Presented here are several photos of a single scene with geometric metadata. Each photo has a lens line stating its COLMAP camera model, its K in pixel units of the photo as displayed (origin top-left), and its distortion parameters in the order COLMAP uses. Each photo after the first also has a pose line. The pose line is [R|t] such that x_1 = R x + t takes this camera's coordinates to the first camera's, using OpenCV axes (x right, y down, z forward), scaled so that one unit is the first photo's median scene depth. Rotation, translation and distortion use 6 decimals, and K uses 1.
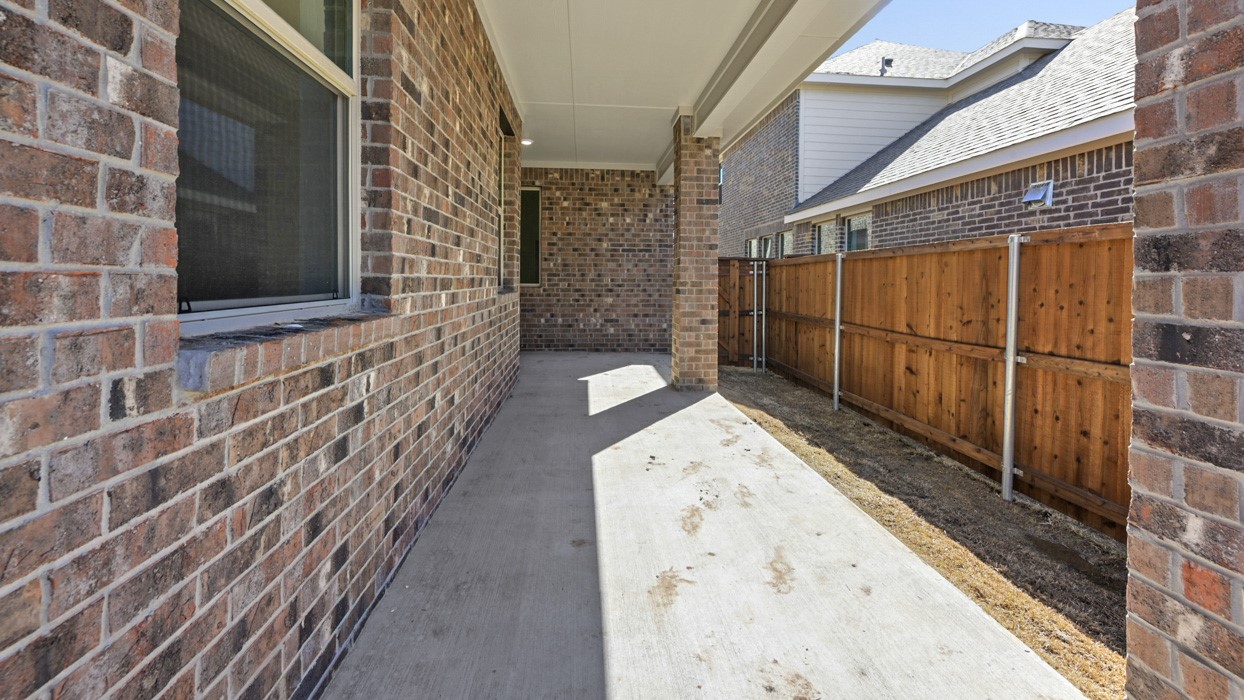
lens RADIAL K [[484.7, 0, 620.1], [0, 484.7, 345.4], [0, 0, 1]] dist [-0.001121, -0.000413]
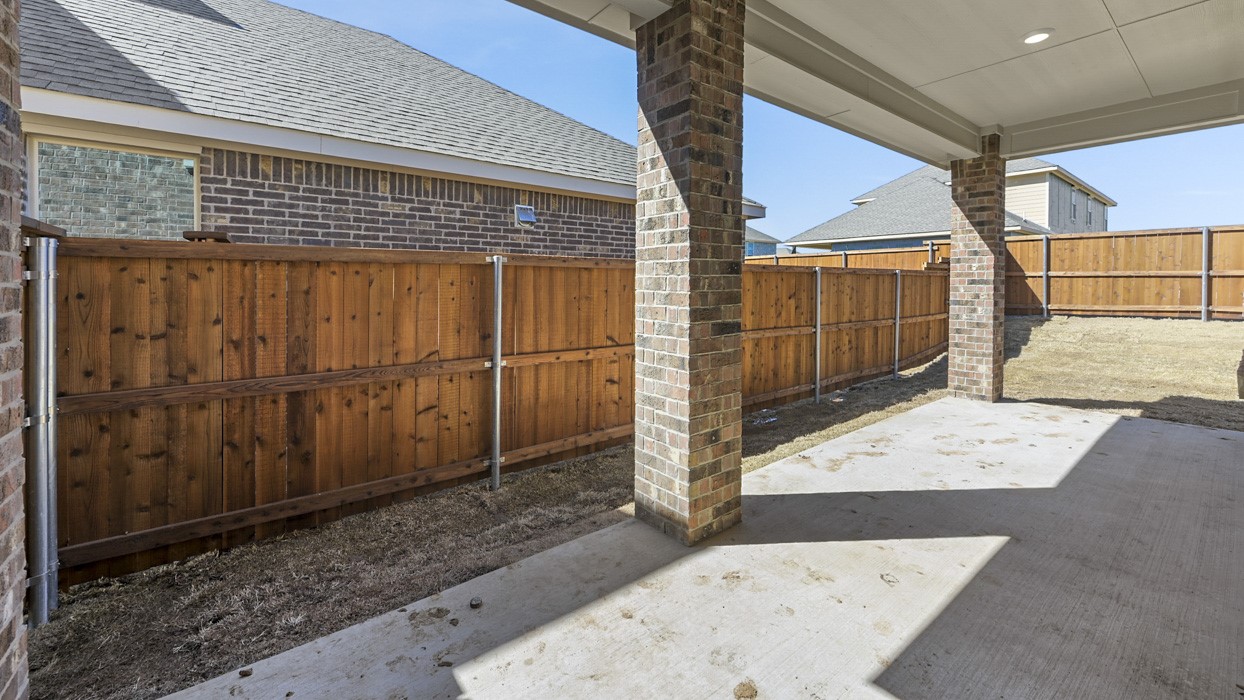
lens RADIAL K [[484.7, 0, 618.0], [0, 484.7, 351.4], [0, 0, 1]] dist [-0.001121, -0.000413]
pose [[-0.551494, -0.083890, 0.829950, -0.218926], [0.129515, 0.974255, 0.184537, -0.147343], [-0.824063, 0.209262, -0.526431, 1.231880]]
